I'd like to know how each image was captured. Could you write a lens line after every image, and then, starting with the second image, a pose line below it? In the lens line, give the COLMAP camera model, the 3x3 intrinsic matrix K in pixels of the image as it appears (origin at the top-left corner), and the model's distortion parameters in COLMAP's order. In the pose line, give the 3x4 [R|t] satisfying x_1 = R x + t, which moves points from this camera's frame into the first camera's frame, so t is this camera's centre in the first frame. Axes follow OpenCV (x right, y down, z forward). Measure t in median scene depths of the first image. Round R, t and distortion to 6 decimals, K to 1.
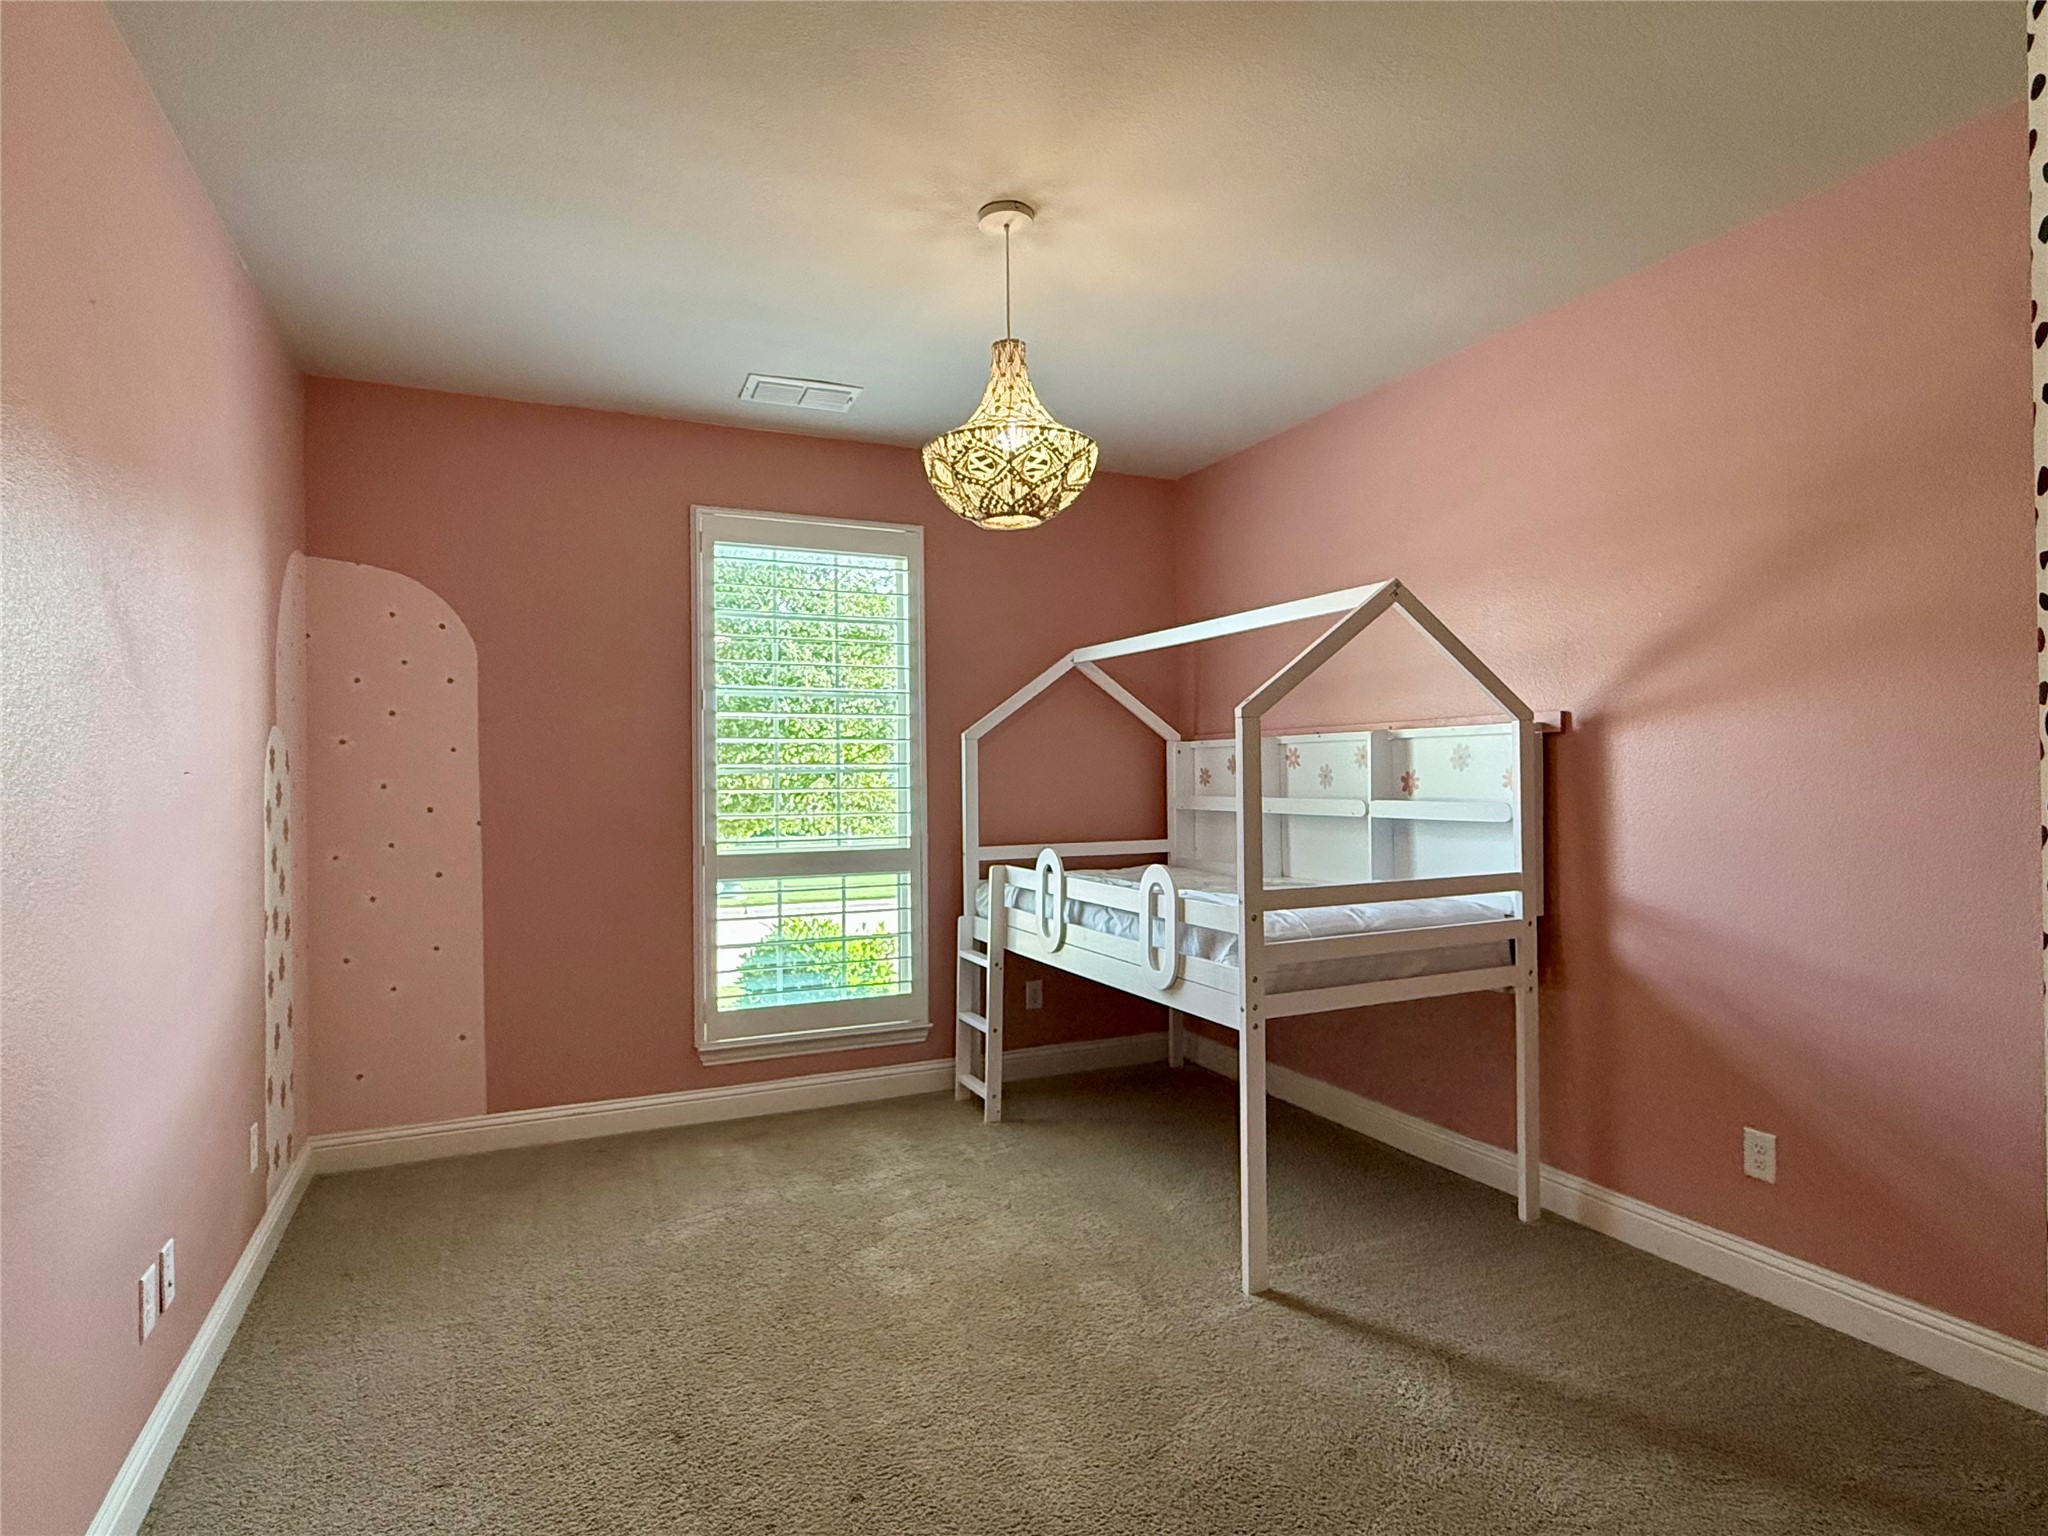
lens RADIAL K [[1134.4, 0, 1028.8], [0, 1134.4, 779.3], [0, 0, 1]] dist [0.003615, 0.001073]
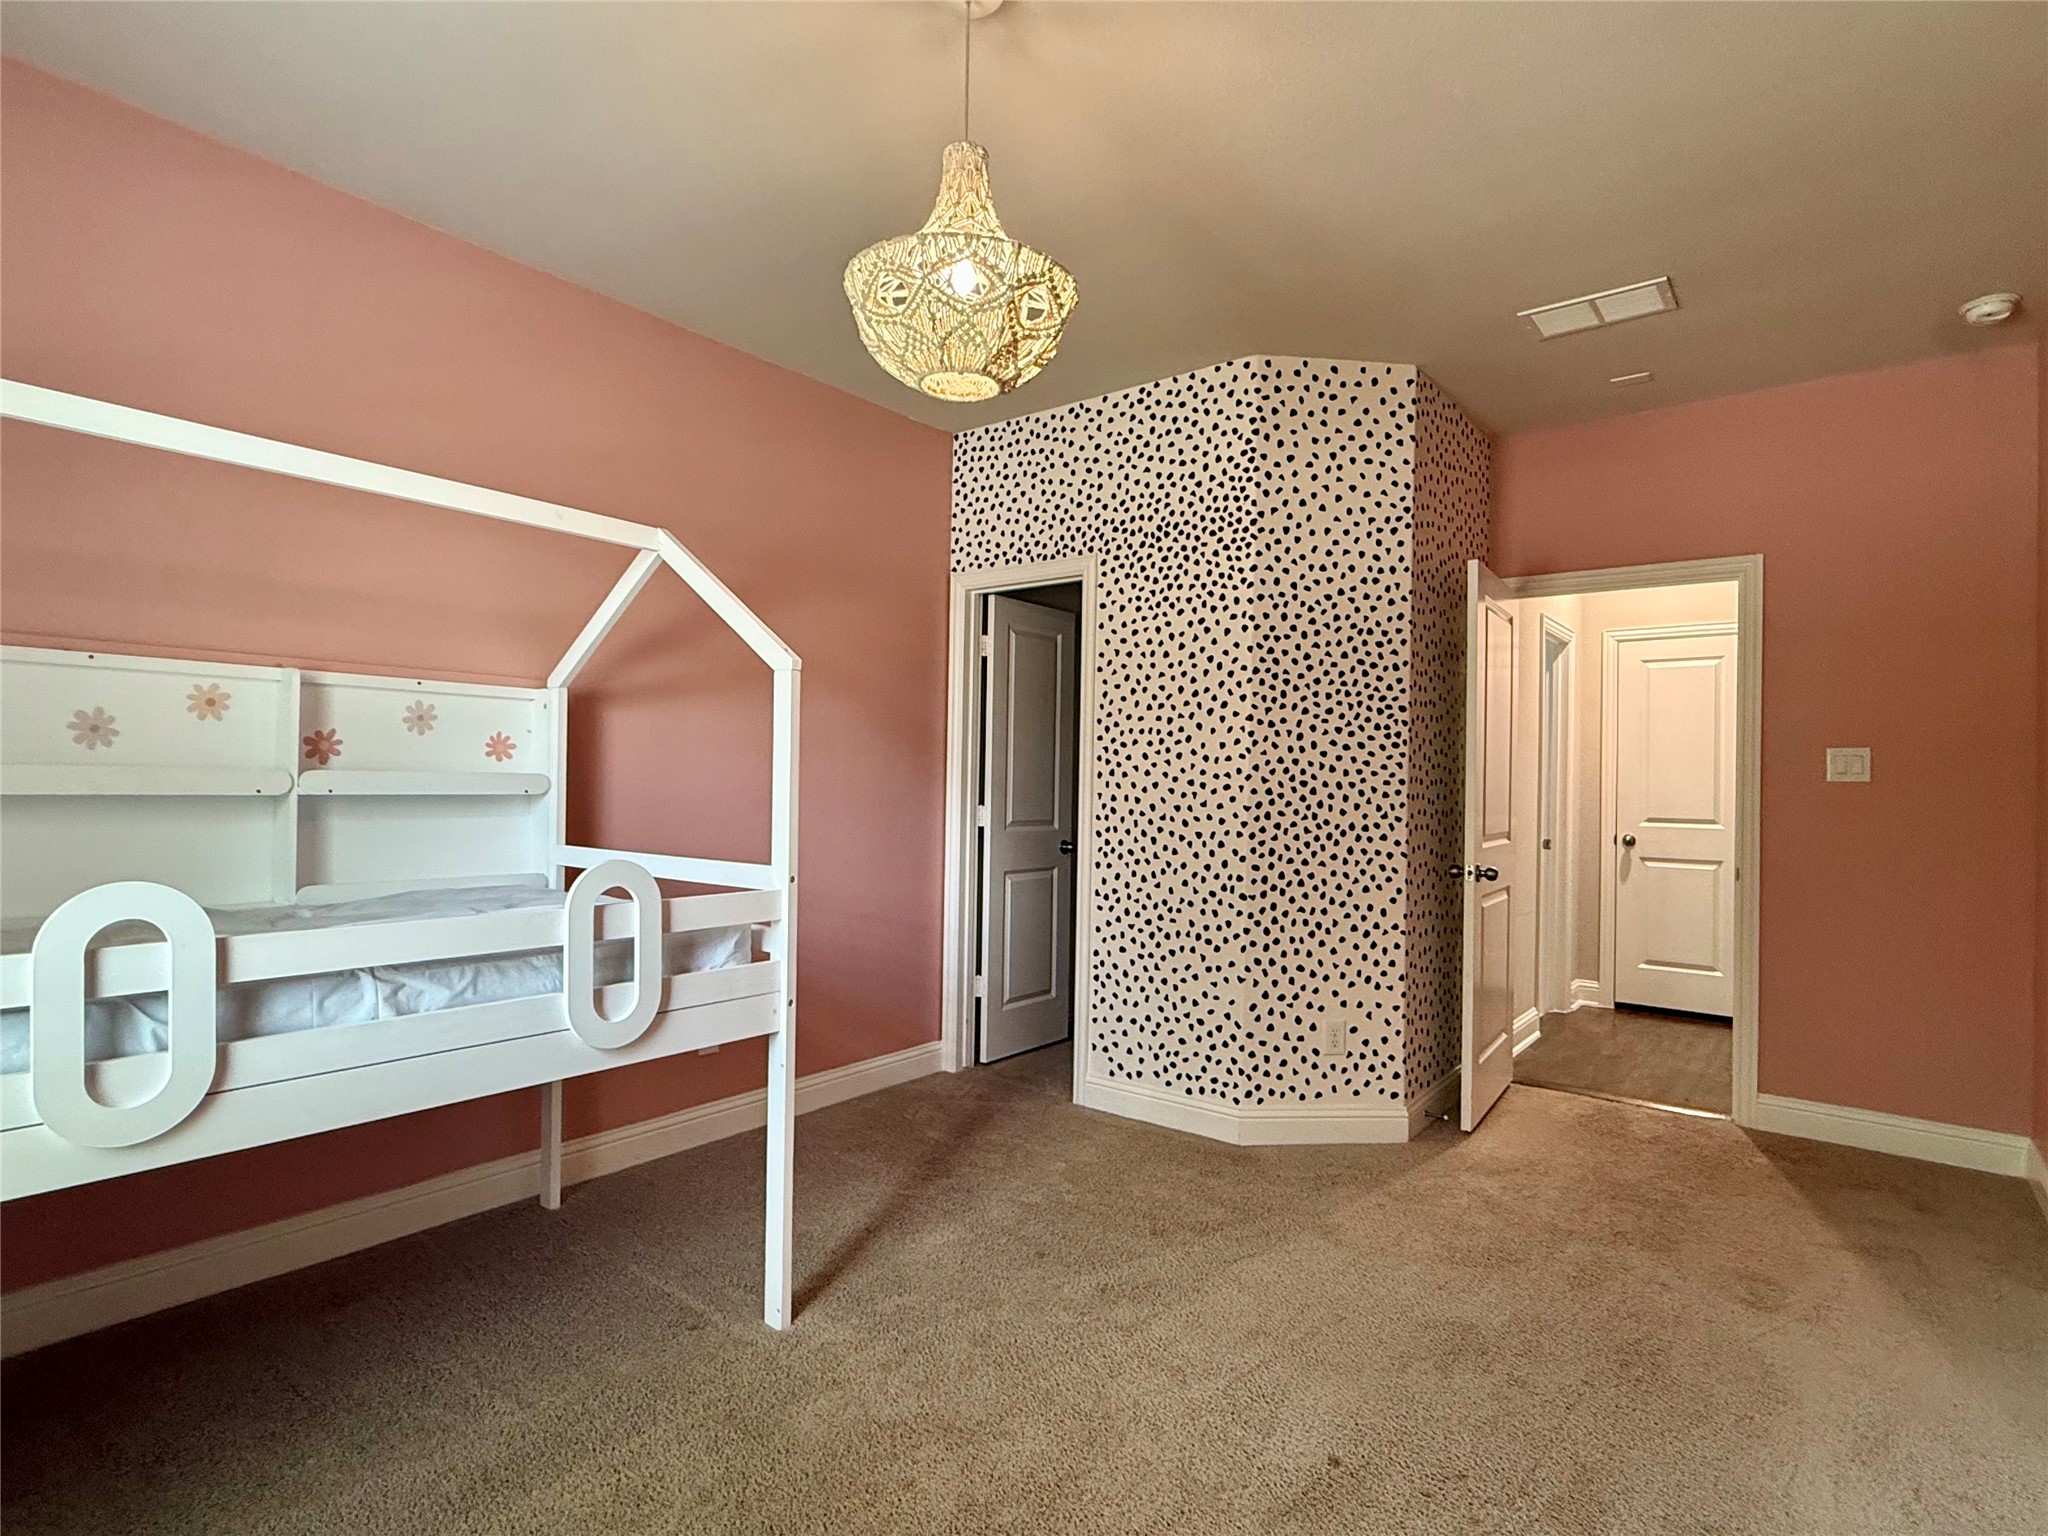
lens RADIAL K [[1036.0, 0, 1025.5], [0, 1036.0, 775.6], [0, 0, 1]] dist [-0.000262, -0.000350]
pose [[-0.458454, 0.010131, 0.888660, -0.491981], [-0.007667, 0.999853, -0.015354, 0.030819], [-0.888685, -0.013853, -0.458309, 0.978499]]
